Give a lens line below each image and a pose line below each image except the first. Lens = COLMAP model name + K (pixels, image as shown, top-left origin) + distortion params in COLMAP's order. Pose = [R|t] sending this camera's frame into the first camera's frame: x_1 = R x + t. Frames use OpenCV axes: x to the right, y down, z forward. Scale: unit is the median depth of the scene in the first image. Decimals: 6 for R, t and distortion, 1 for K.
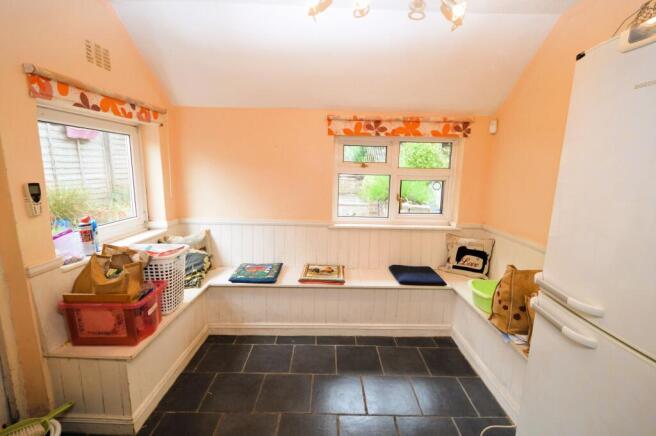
lens RADIAL K [[287.0, 0, 329.0], [0, 287.0, 218.5], [0, 0, 1]] dist [-0.002778, -0.000325]
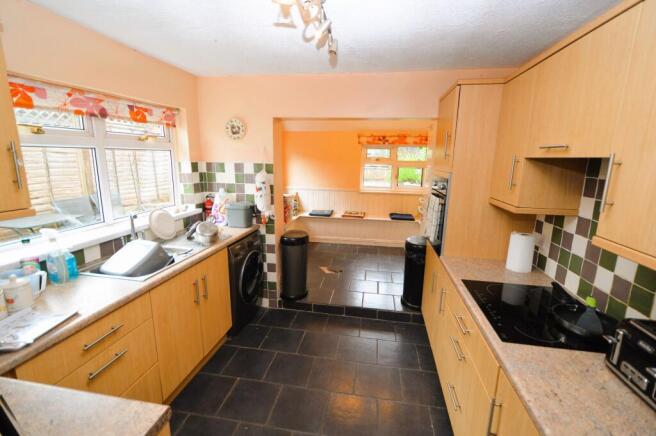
lens RADIAL K [[287.0, 0, 328.8], [0, 287.0, 216.3], [0, 0, 1]] dist [-0.002778, -0.000325]
pose [[0.987712, 0.028012, -0.153752, 0.113352], [-0.019628, 0.998250, 0.055780, 0.094860], [0.155046, -0.052076, 0.986534, -0.984273]]
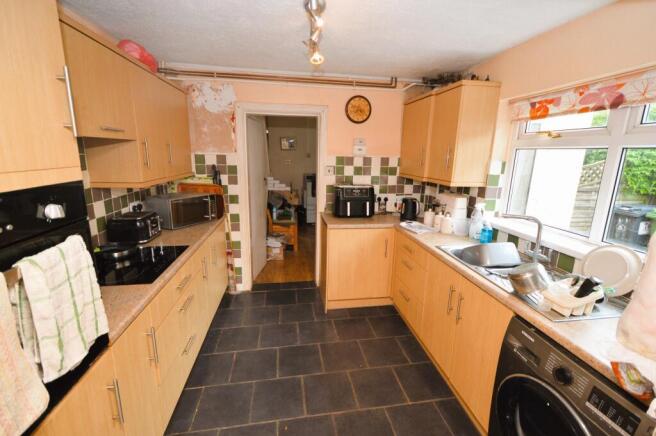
lens RADIAL K [[287.0, 0, 327.2], [0, 287.0, 217.6], [0, 0, 1]] dist [-0.002778, -0.000325]
pose [[-0.988281, 0.042654, -0.146565, -0.019072], [-0.014763, 0.928957, 0.369894, -0.670899], [0.151930, 0.367723, -0.917441, 3.467161]]
